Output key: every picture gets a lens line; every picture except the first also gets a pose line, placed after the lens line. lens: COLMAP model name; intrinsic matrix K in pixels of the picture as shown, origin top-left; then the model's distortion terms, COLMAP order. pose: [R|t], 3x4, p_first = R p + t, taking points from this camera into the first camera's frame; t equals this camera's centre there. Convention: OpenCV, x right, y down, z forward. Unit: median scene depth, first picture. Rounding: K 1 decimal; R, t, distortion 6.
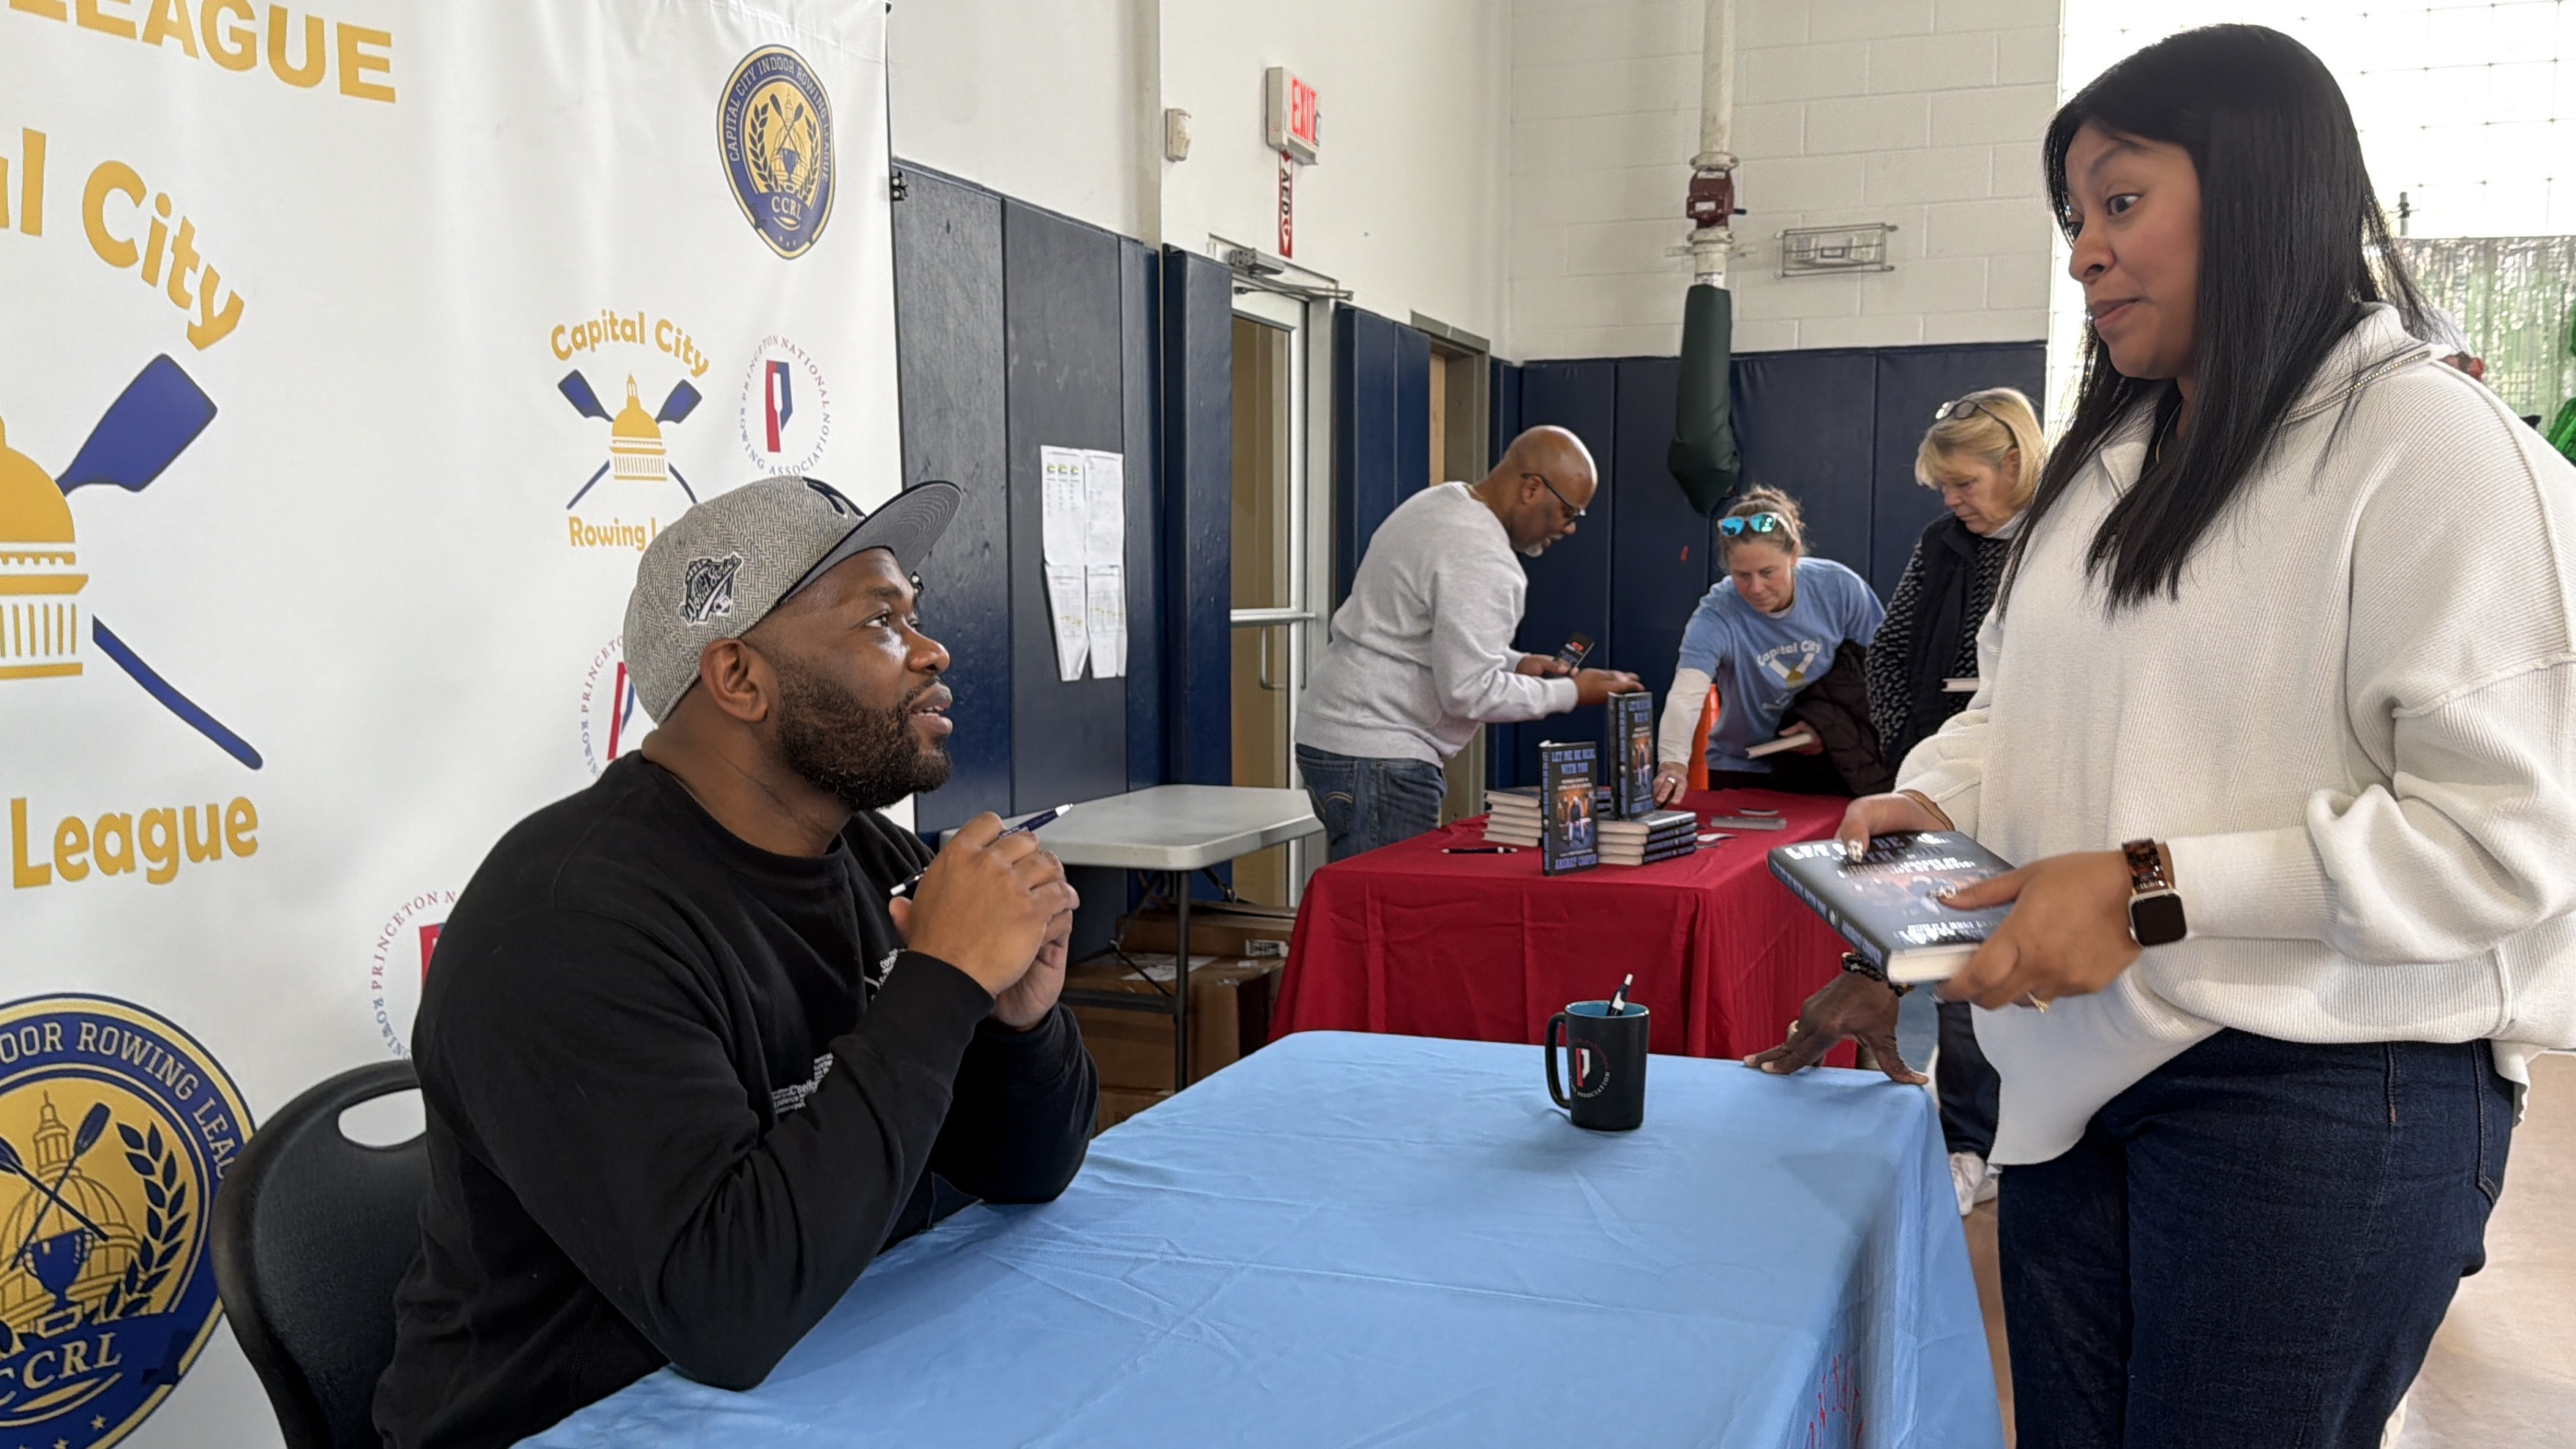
lens RADIAL K [[2196.4, 0, 1276.1], [0, 2196.4, 690.4], [0, 0, 1]] dist [0.137649, -0.244647]
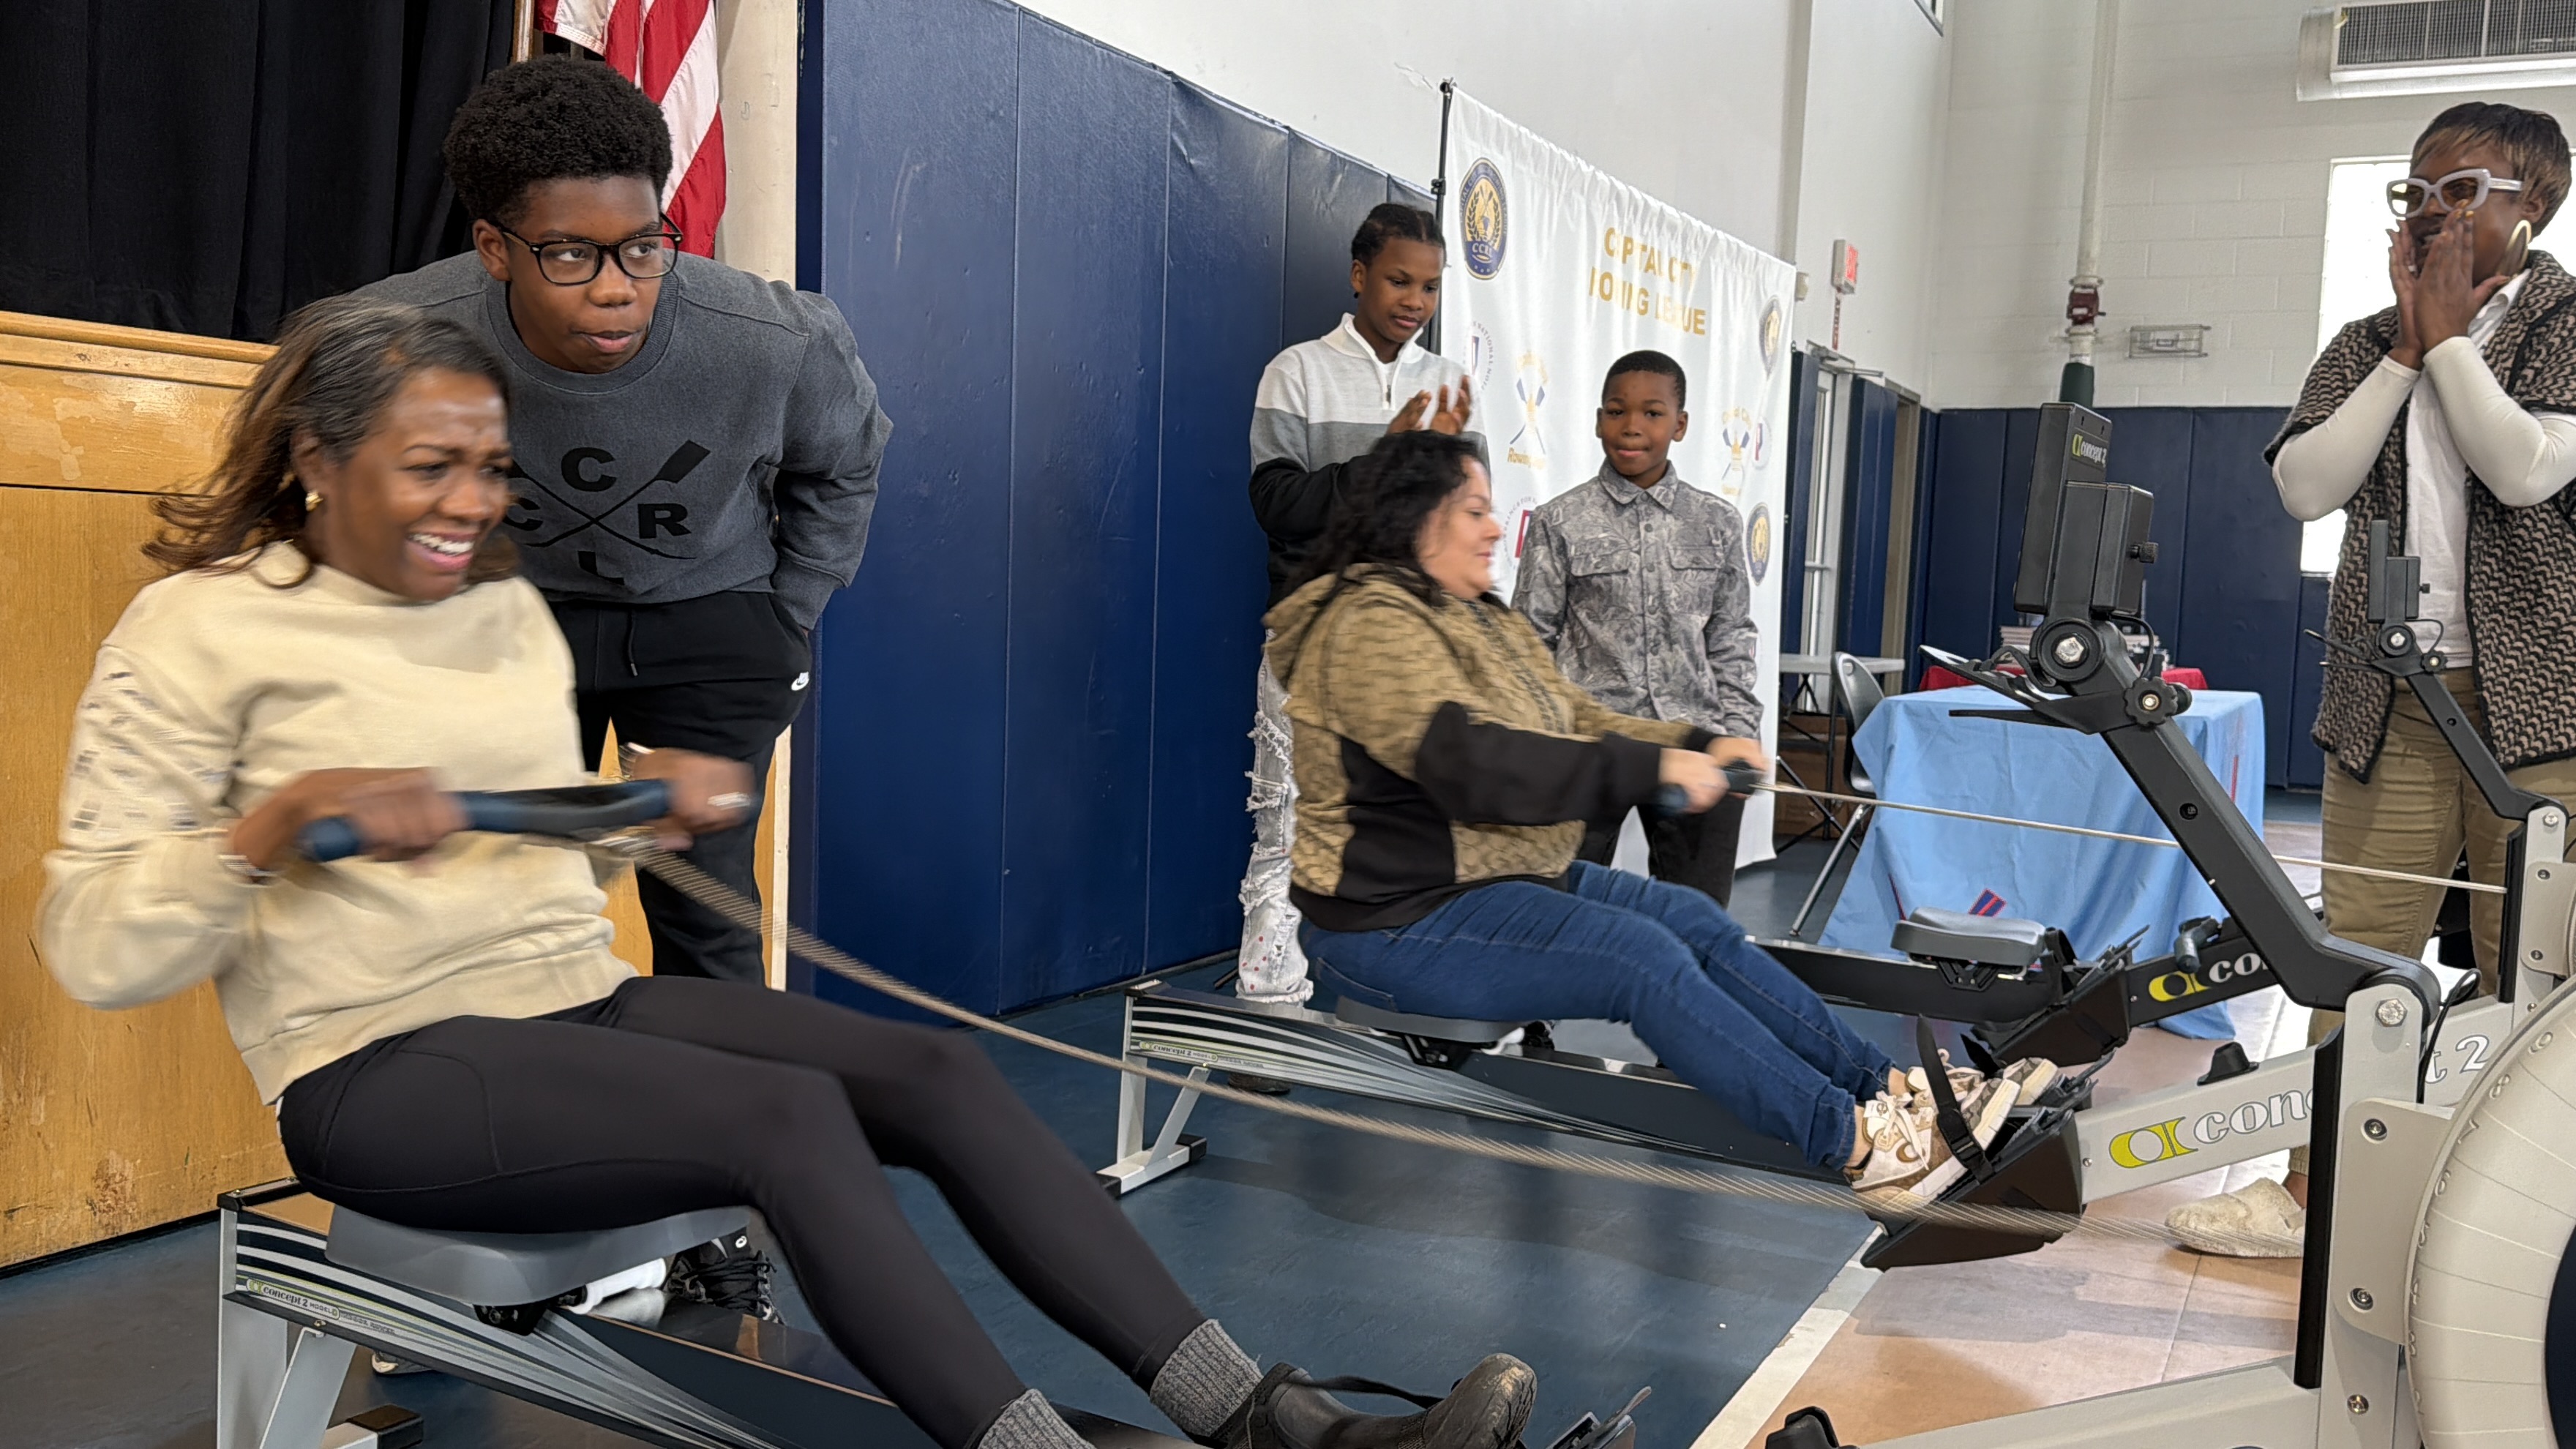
lens RADIAL K [[2196.4, 0, 1276.1], [0, 2196.4, 690.4], [0, 0, 1]] dist [0.137649, -0.244647]
pose [[0.995089, 0.035153, -0.092529, -0.200298], [-0.035793, 0.999345, -0.005263, 0.067193], [0.092283, 0.008550, 0.995696, -0.558290]]
